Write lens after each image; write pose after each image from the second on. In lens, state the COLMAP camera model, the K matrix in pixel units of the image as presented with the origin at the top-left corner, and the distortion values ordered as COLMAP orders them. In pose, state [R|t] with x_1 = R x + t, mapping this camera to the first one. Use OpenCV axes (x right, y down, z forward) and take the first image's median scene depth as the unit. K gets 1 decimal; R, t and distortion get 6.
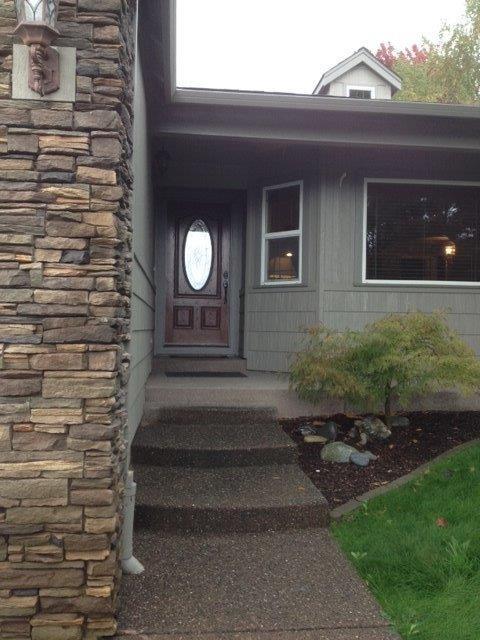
lens RADIAL K [[603.8, 0, 240.0], [0, 603.8, 320.0], [0, 0, 1]] dist [0.172592, -0.409308]
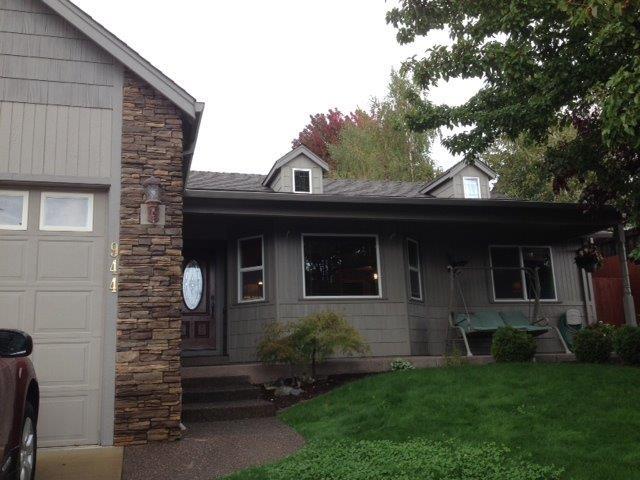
lens RADIAL K [[603.8, 0, 320.0], [0, 603.8, 240.0], [0, 0, 1]] dist [0.172592, -0.409308]
pose [[0.984830, -0.021091, 0.172235, -0.065763], [0.051745, 0.983120, -0.175492, 0.199520], [-0.165627, 0.181742, 0.969297, -1.622338]]
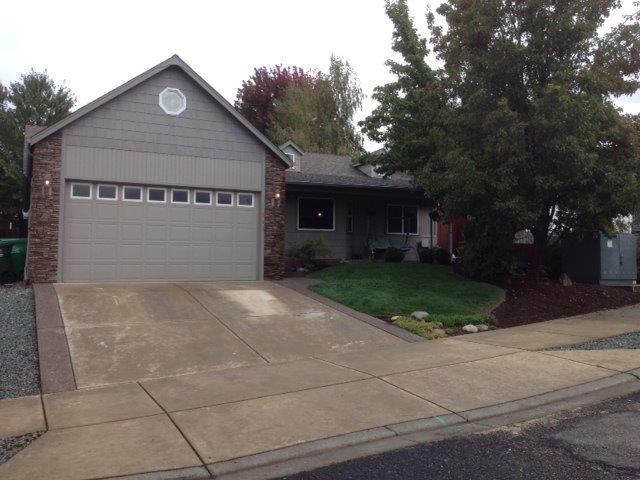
lens RADIAL K [[603.8, 0, 320.0], [0, 603.8, 240.0], [0, 0, 1]] dist [0.172592, -0.409308]
pose [[0.940897, 0.004094, 0.338669, -2.260416], [0.005566, 0.999605, -0.027546, 0.251295], [-0.338648, 0.027803, 0.940502, -5.975877]]
